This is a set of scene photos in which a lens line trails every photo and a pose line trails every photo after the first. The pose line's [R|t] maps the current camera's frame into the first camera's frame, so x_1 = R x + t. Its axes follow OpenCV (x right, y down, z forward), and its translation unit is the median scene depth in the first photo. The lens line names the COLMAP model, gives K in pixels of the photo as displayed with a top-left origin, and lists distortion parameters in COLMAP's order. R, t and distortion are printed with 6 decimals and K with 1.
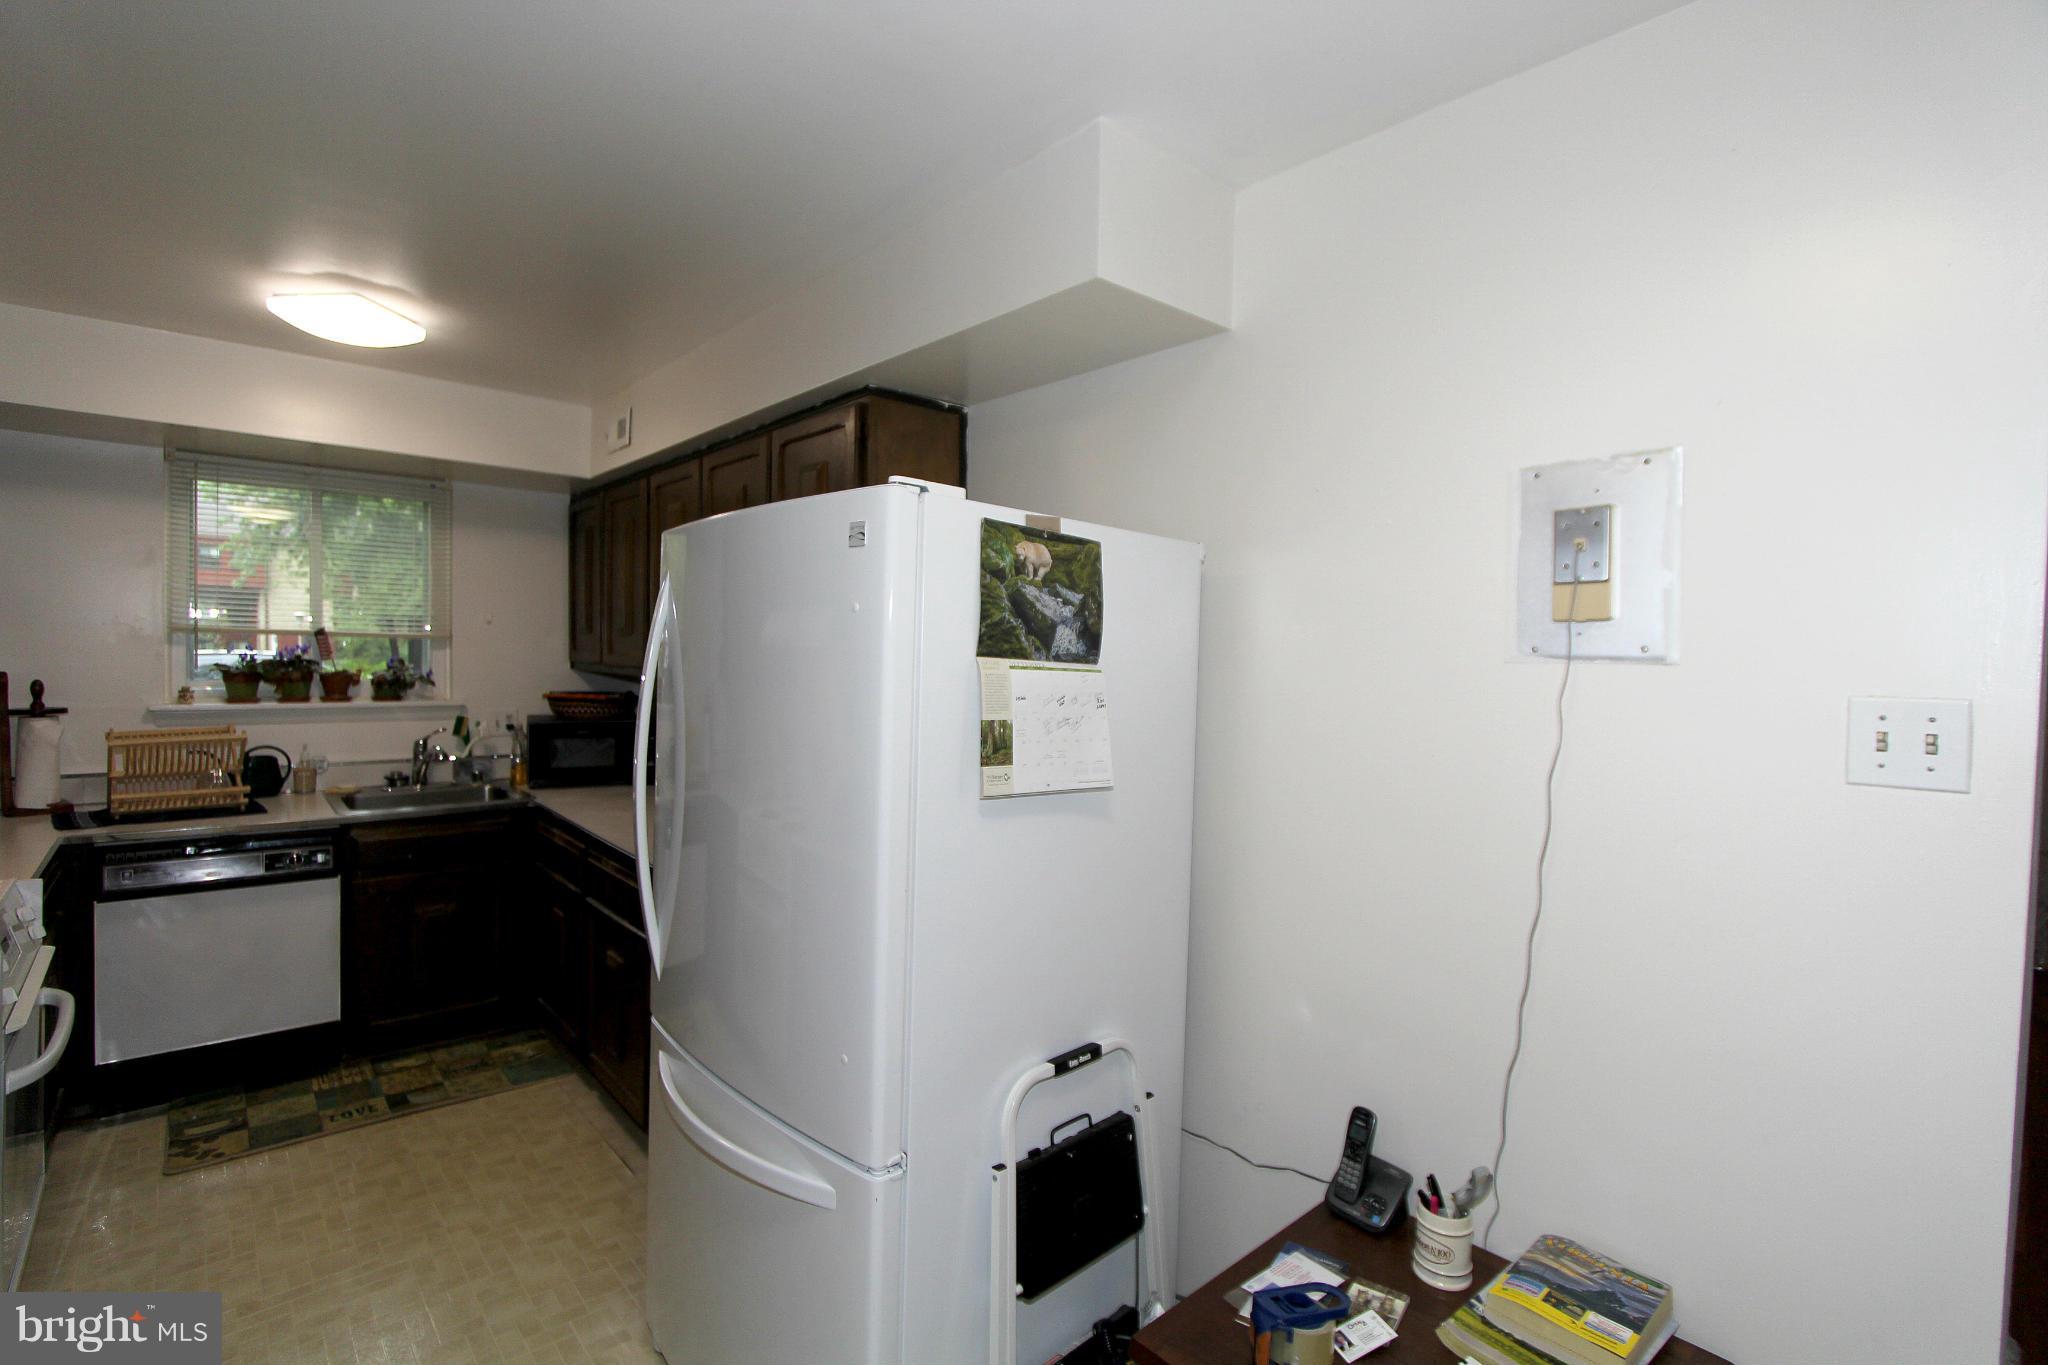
lens RADIAL K [[935.6, 0, 1008.8], [0, 935.6, 681.4], [0, 0, 1]] dist [-0.014111, 0.000811]
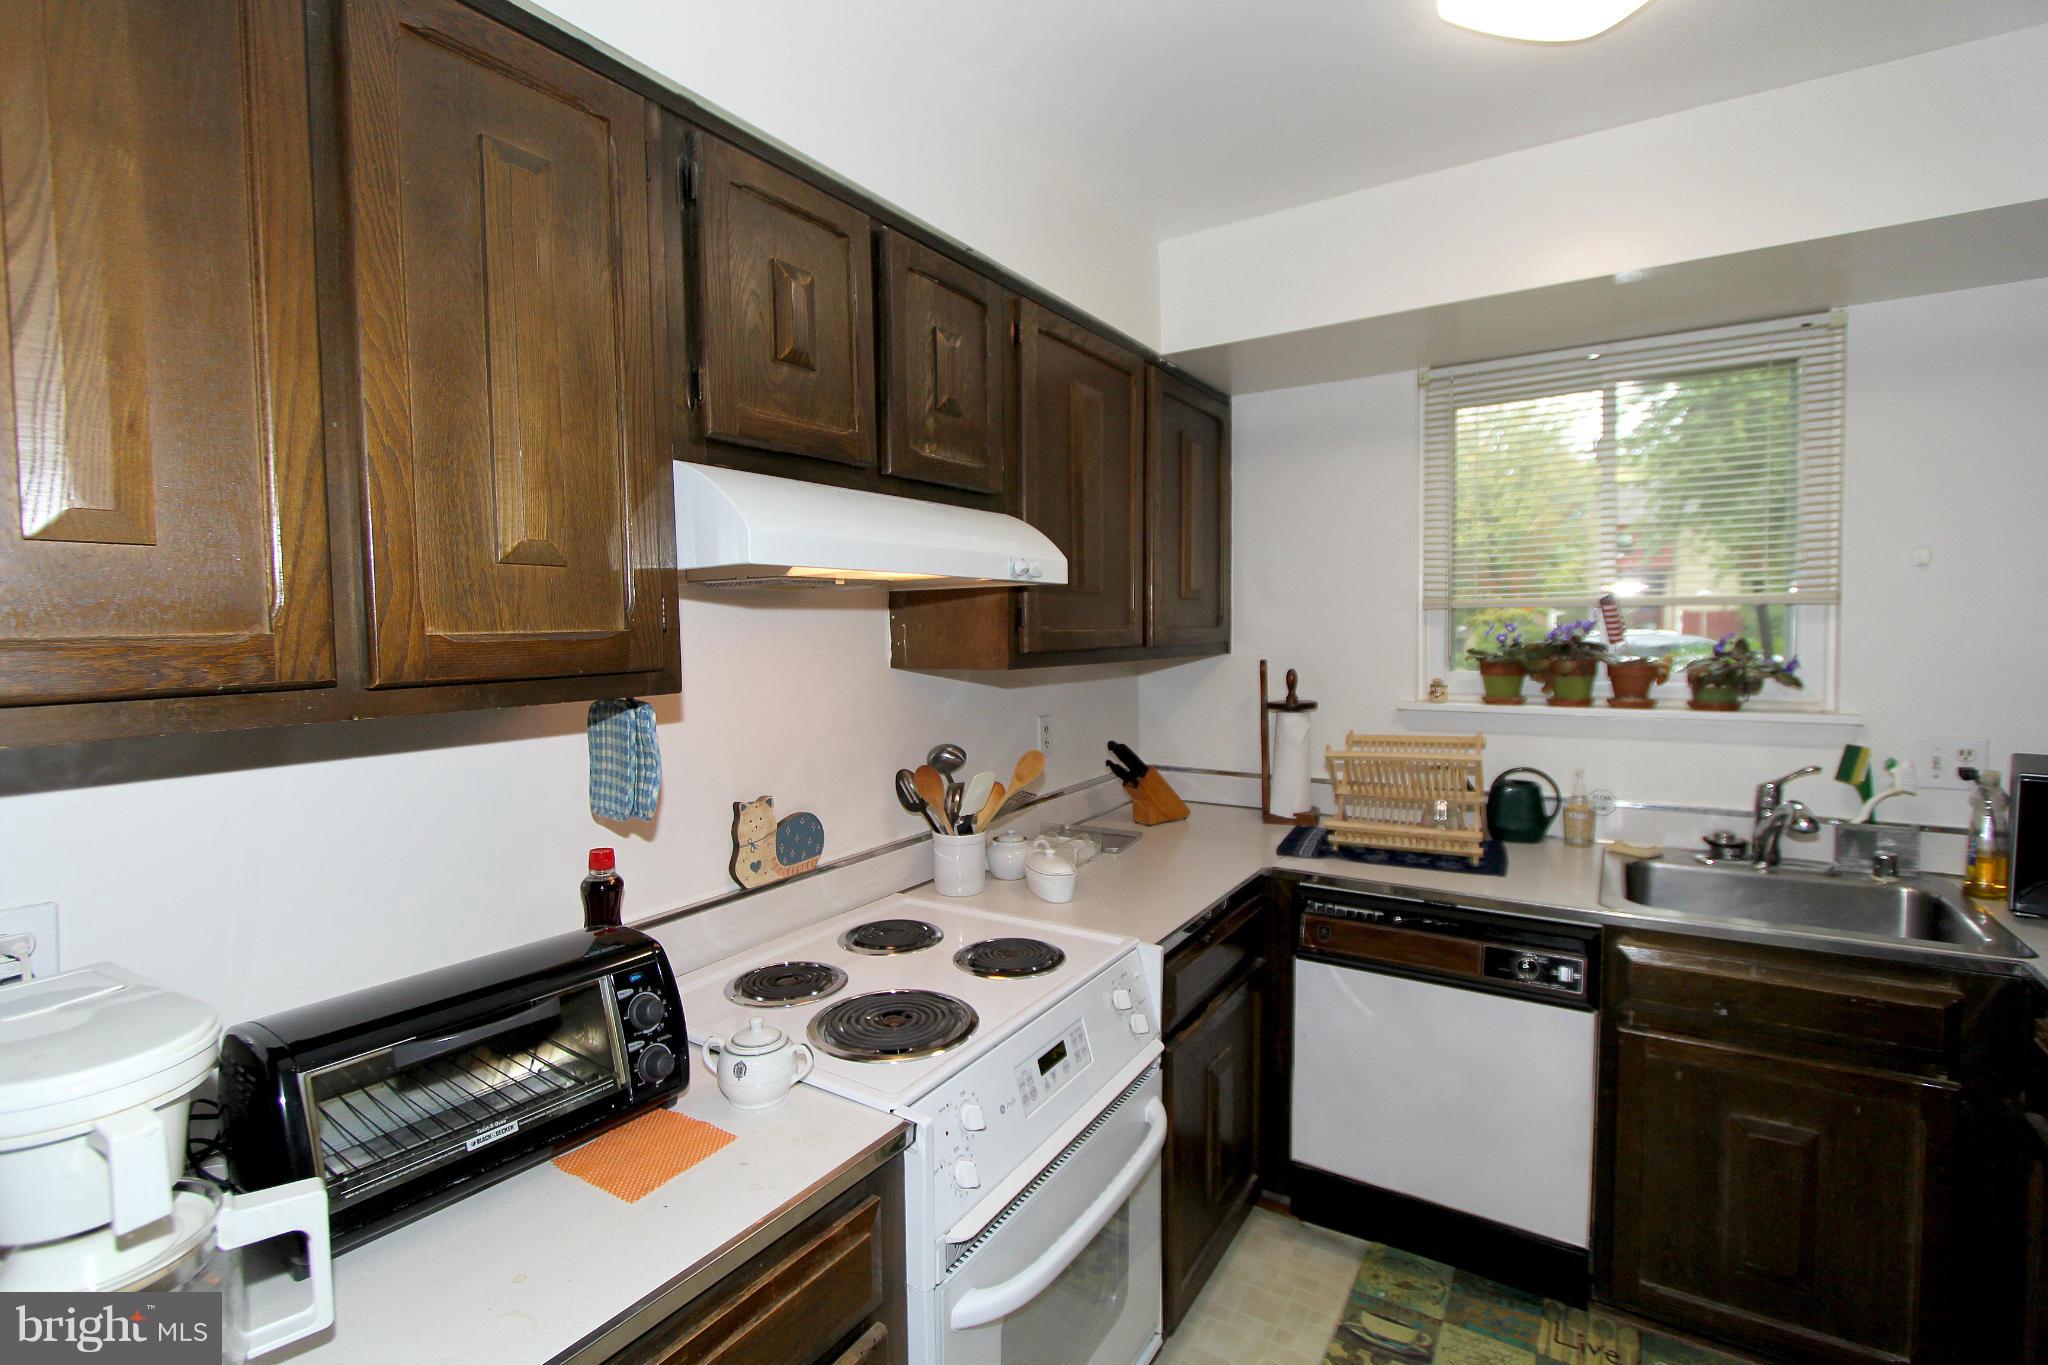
lens RADIAL K [[935.6, 0, 1022.9], [0, 935.6, 677.7], [0, 0, 1]] dist [-0.014111, 0.000811]
pose [[0.277322, 0.026445, -0.960413, -0.259991], [-0.008670, 0.999649, 0.025021, -0.012817], [0.960738, 0.001388, 0.277454, 0.484399]]
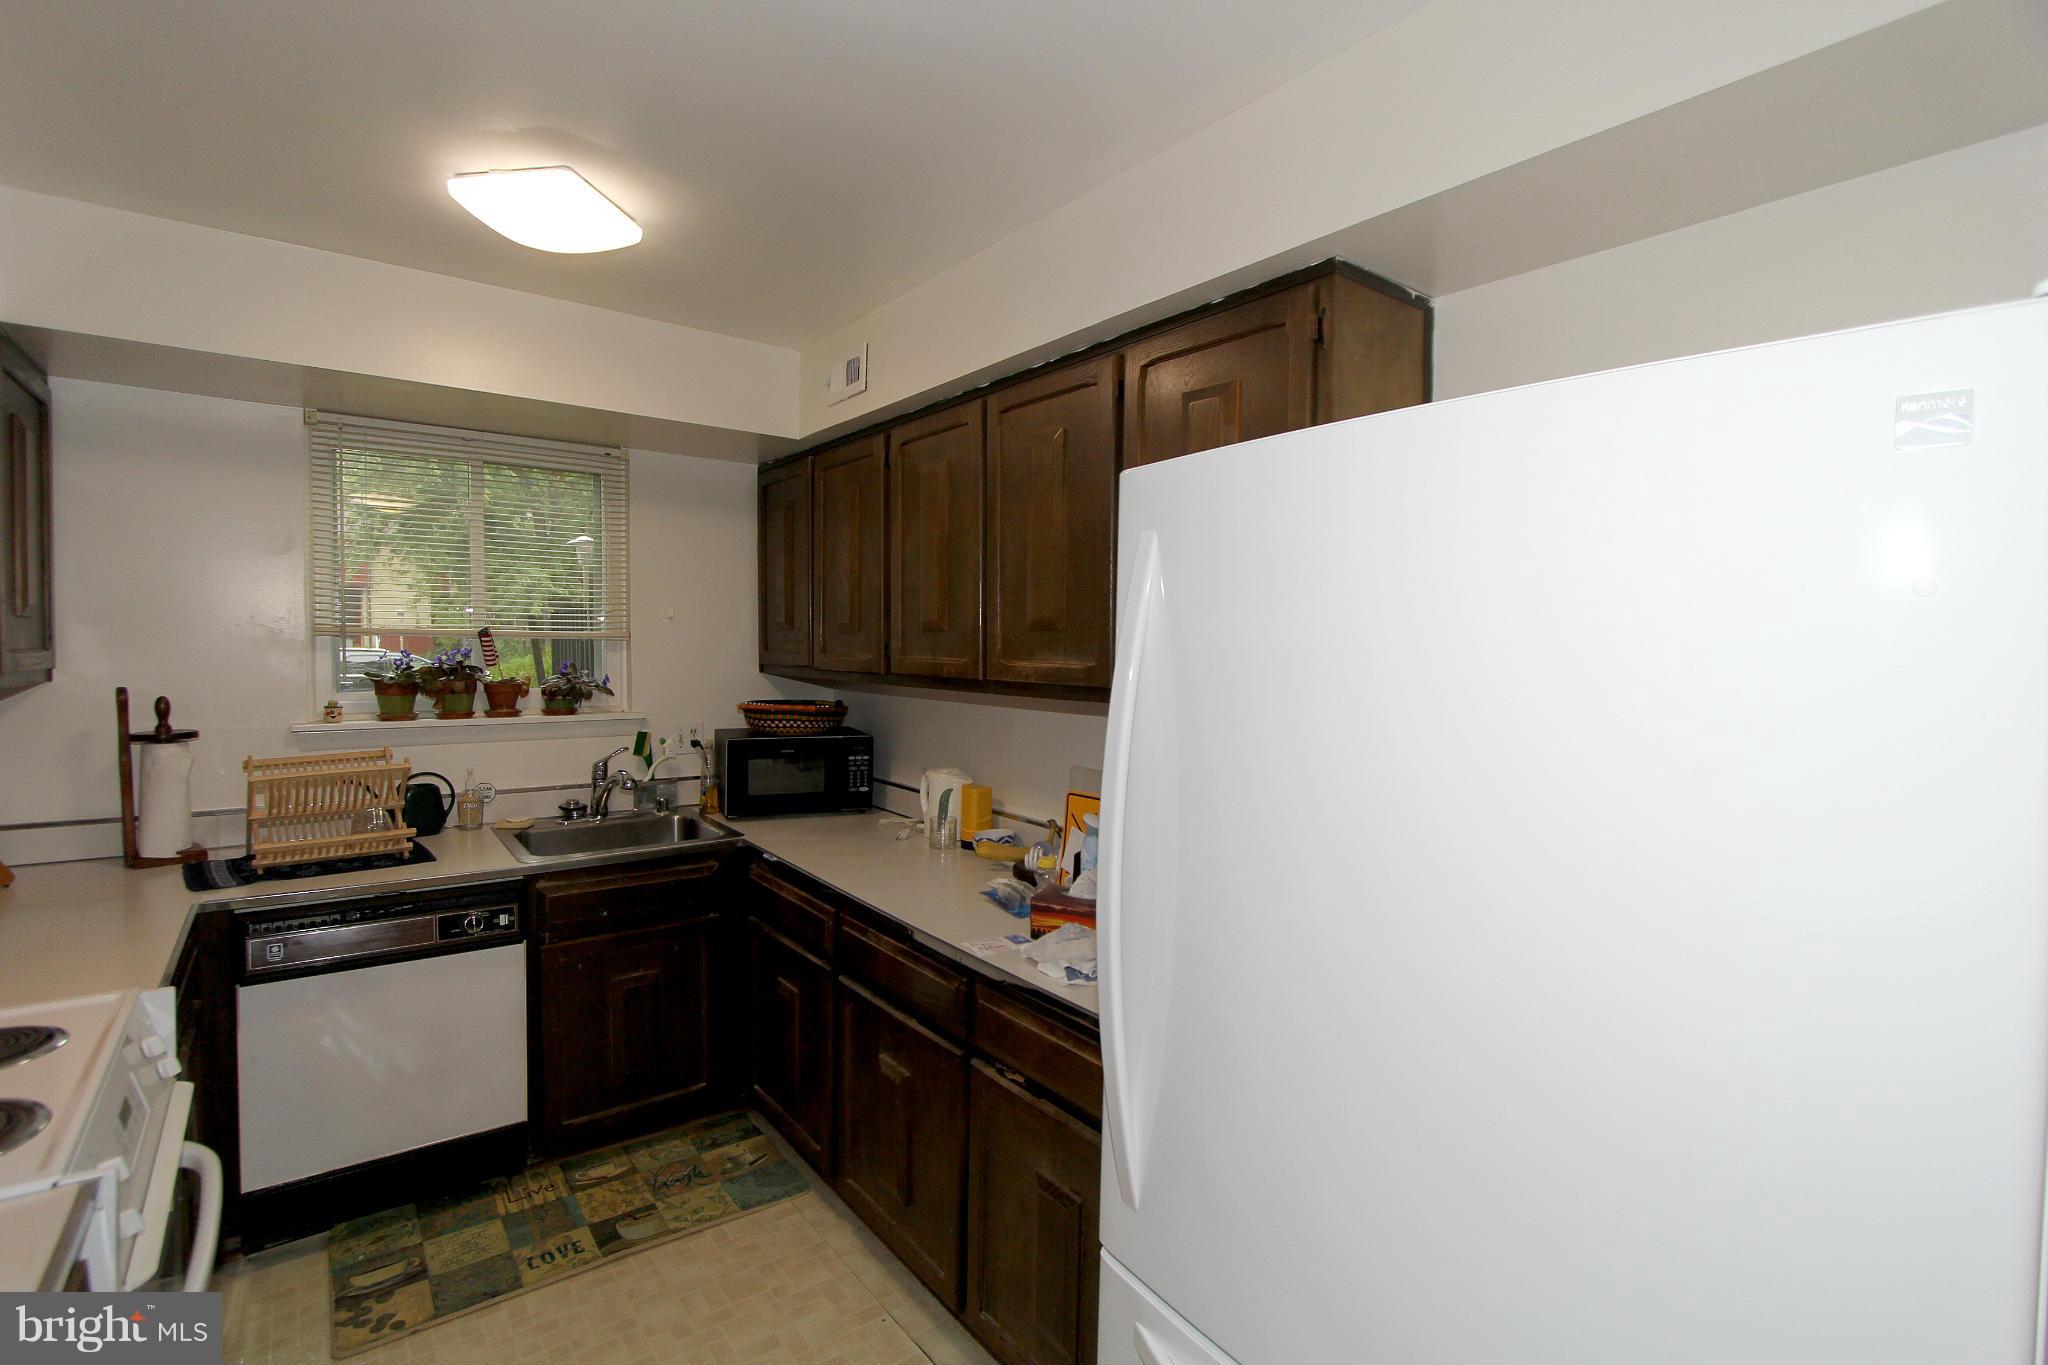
lens RADIAL K [[935.6, 0, 1009.0], [0, 935.6, 679.1], [0, 0, 1]] dist [-0.014111, 0.000811]
pose [[0.997524, -0.006244, -0.070046, -0.249369], [0.006870, 0.999939, 0.008704, -0.017841], [0.069987, -0.009164, 0.997506, 0.236099]]
